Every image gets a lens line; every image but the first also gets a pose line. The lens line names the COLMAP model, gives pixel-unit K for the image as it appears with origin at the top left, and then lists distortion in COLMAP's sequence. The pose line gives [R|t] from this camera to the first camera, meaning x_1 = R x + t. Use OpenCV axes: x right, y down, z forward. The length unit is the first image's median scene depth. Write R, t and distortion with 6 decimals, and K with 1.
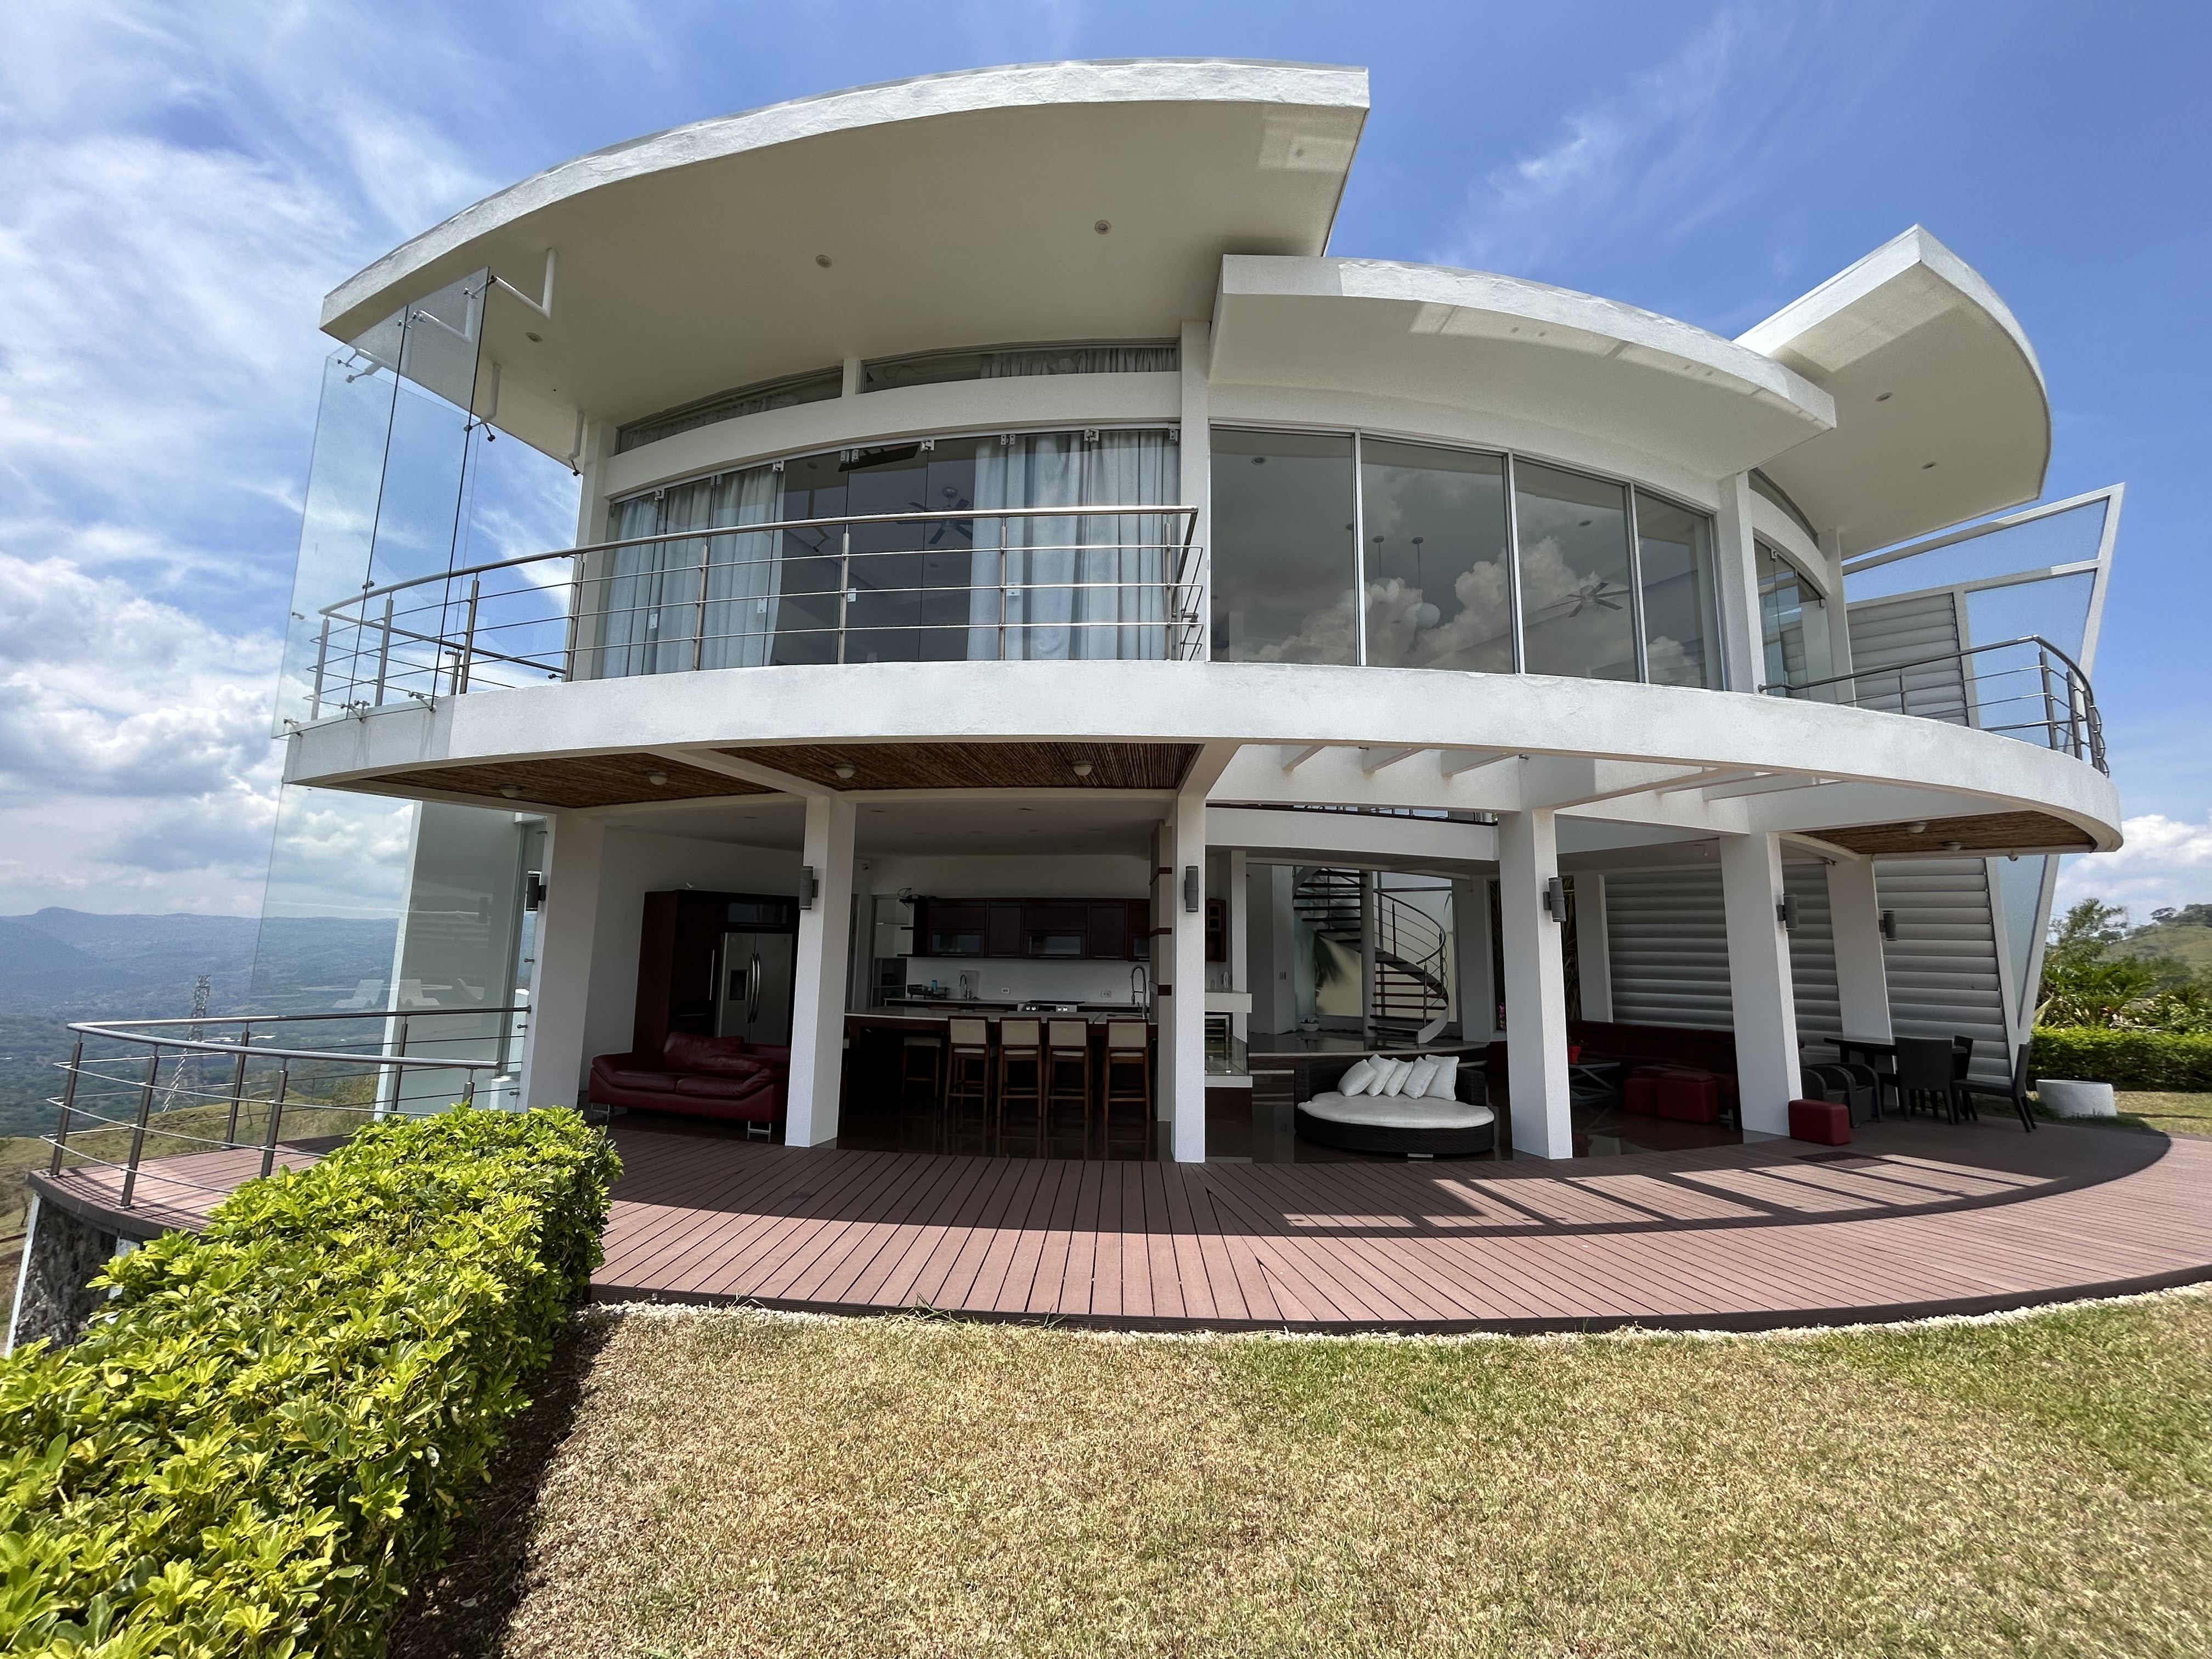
lens RADIAL K [[897.2, 0, 1085.4], [0, 897.2, 840.3], [0, 0, 1]] dist [0.002289, 0.000558]
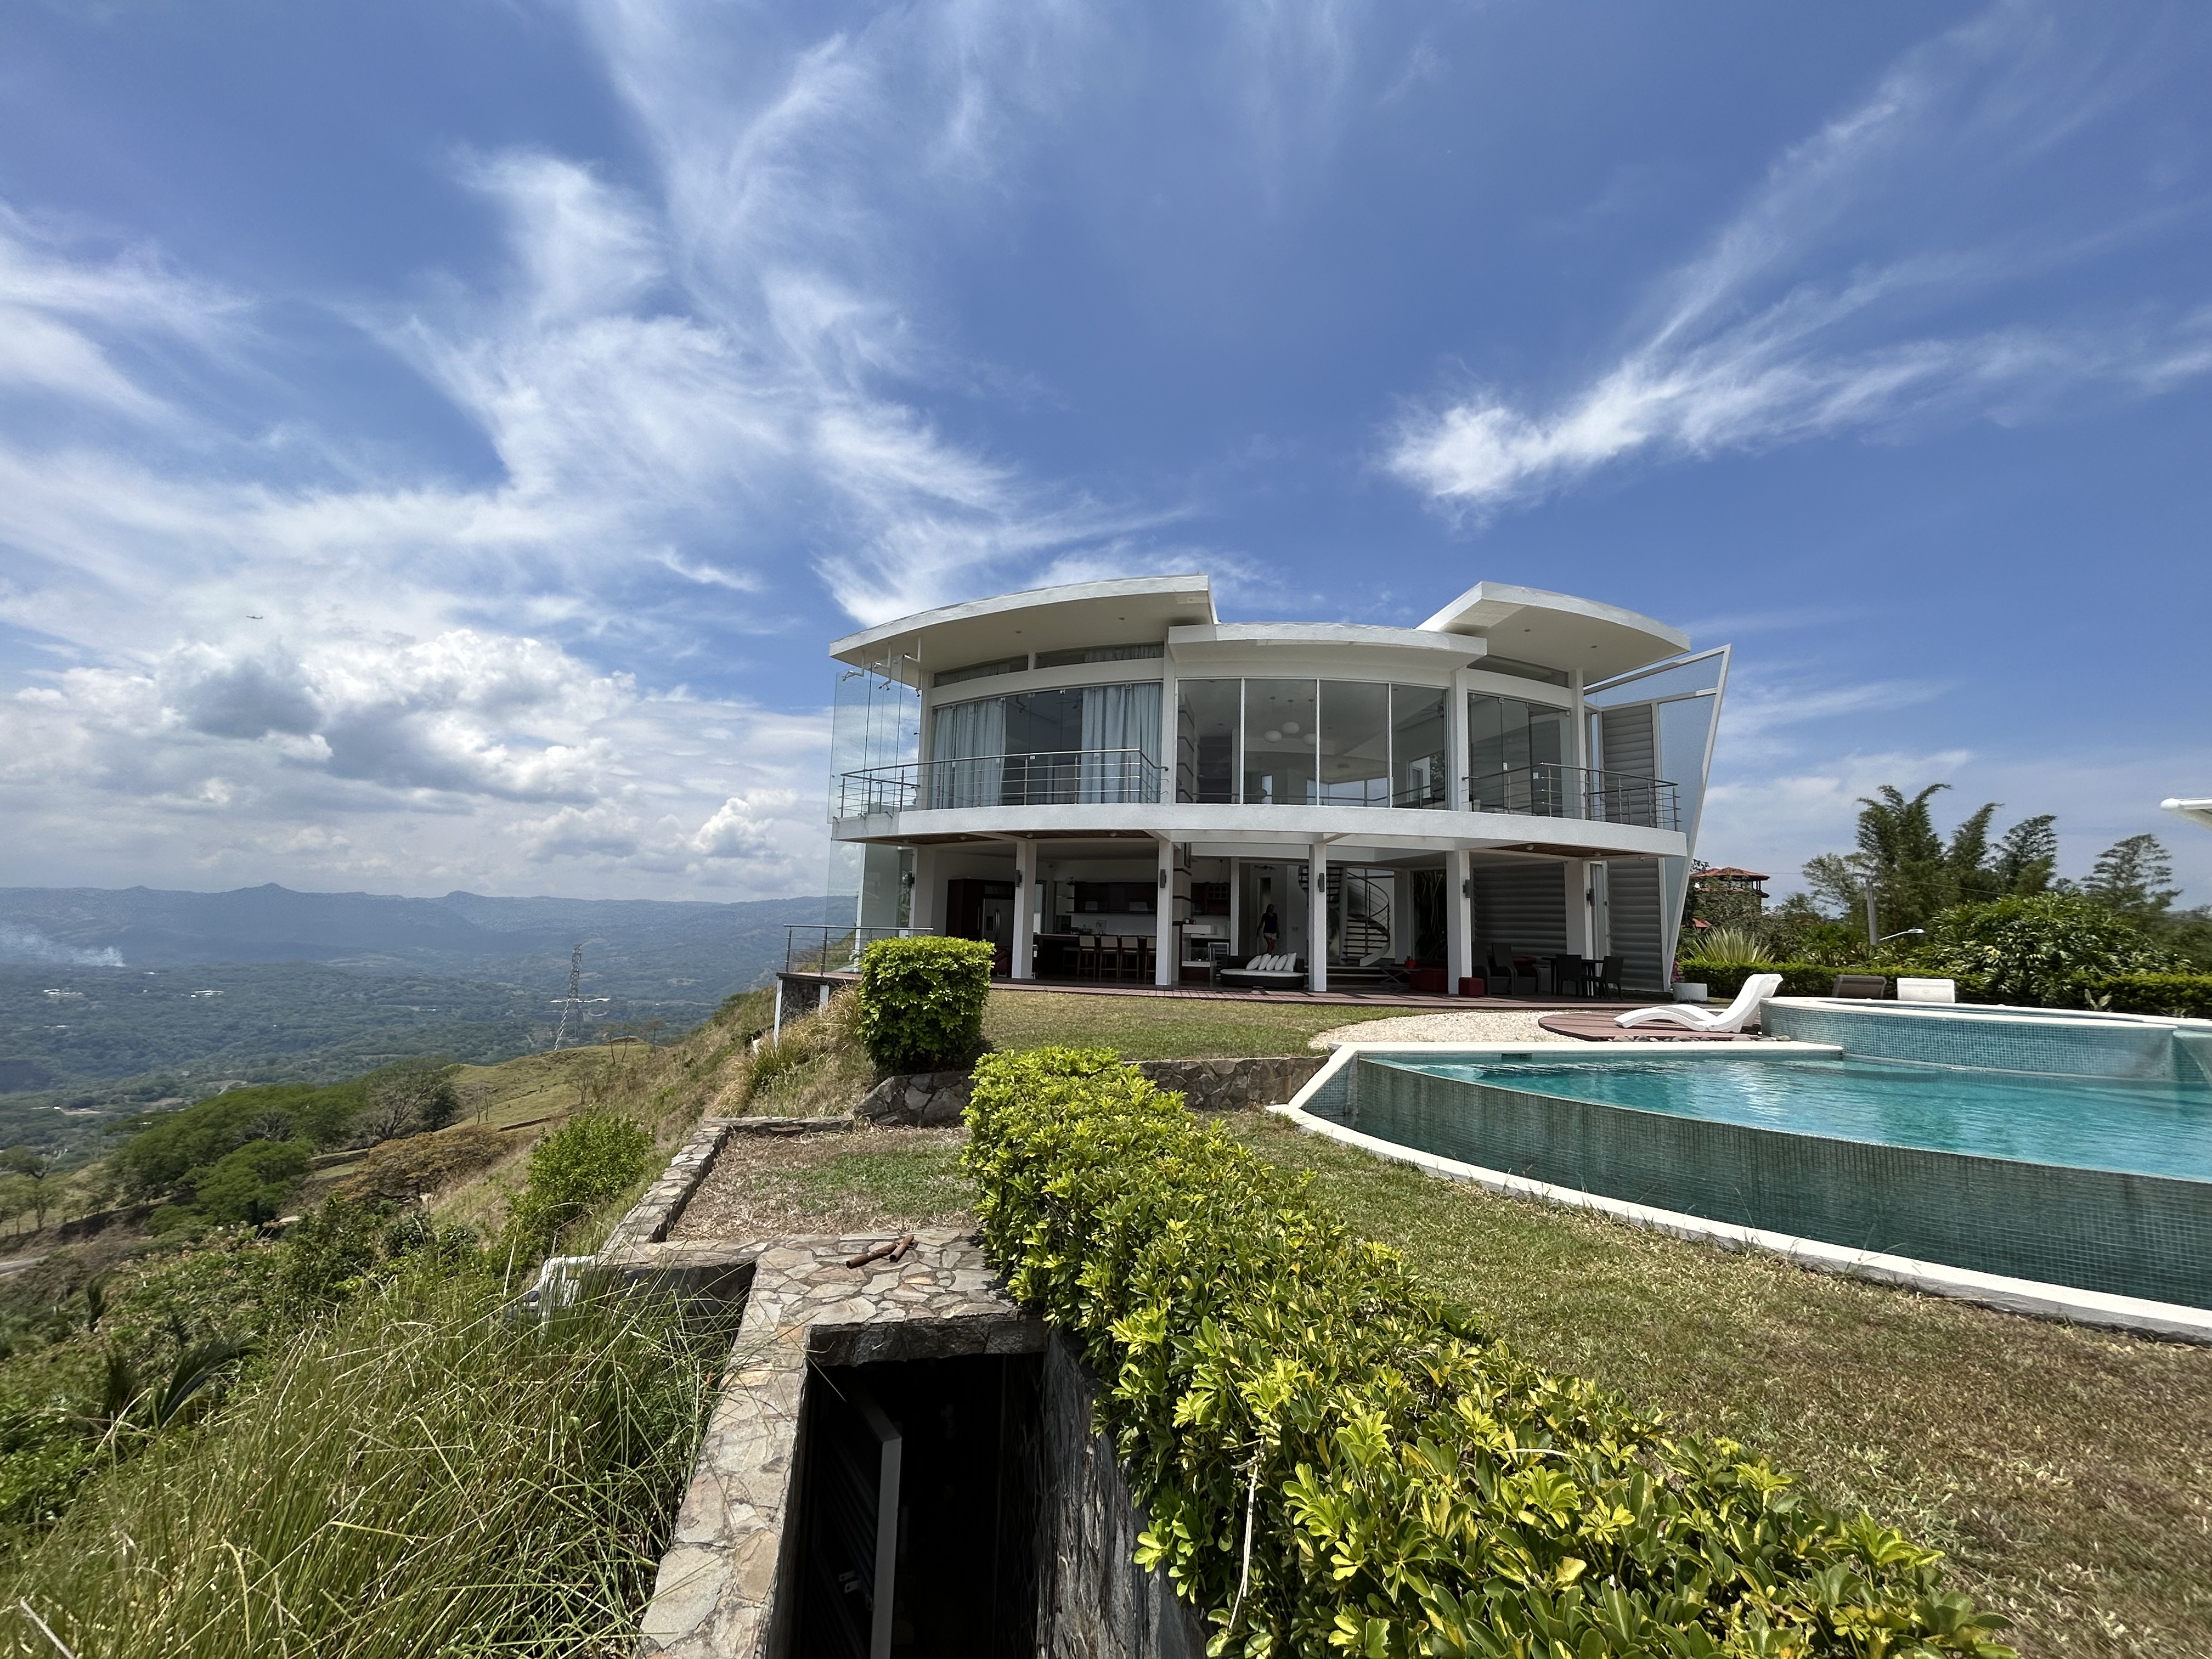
lens RADIAL K [[897.2, 0, 1118.6], [0, 897.2, 829.1], [0, 0, 1]] dist [0.002289, 0.000558]
pose [[0.978572, -0.016369, -0.205251, 0.417161], [0.017814, 0.999828, 0.005194, -0.080422], [0.205131, -0.008739, 0.978696, -1.200423]]
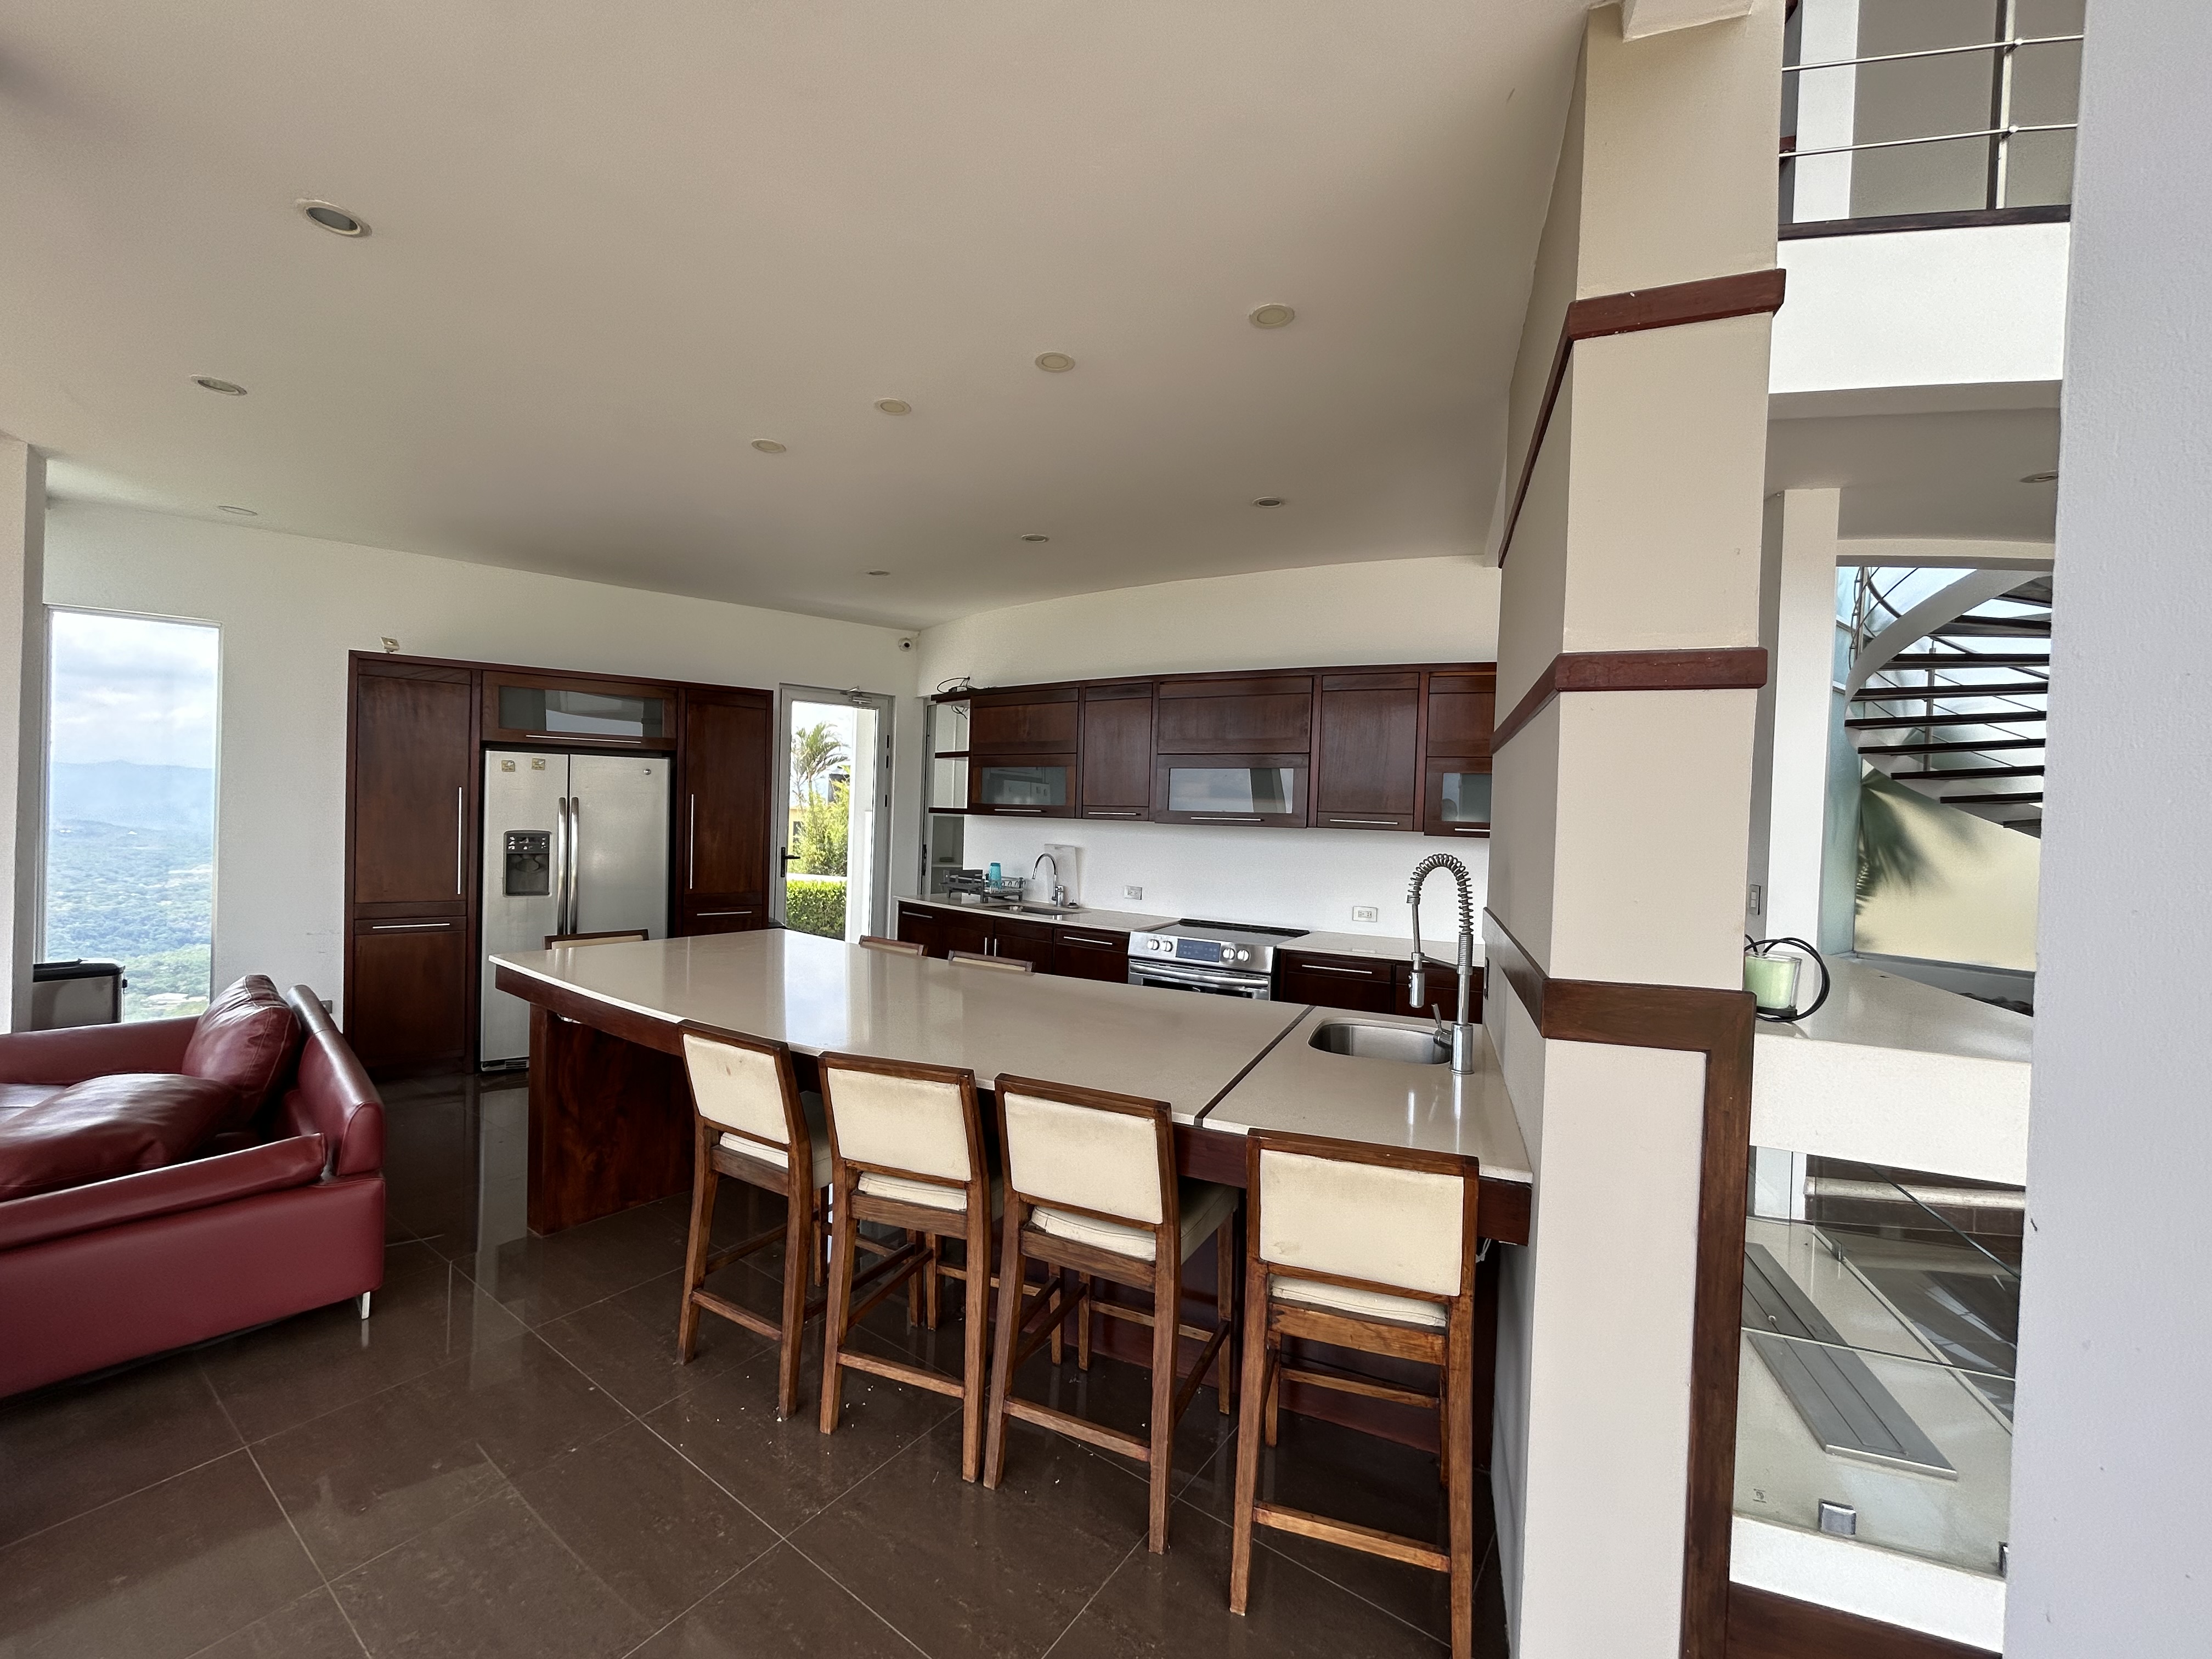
lens RADIAL K [[897.2, 0, 1106.5], [0, 897.2, 832.6], [0, 0, 1]] dist [0.002289, 0.000558]
pose [[0.948277, 0.024851, -0.316470, 0.053547], [0.020694, 0.989971, 0.139746, 0.103704], [0.316769, -0.139067, 0.938252, 0.801153]]
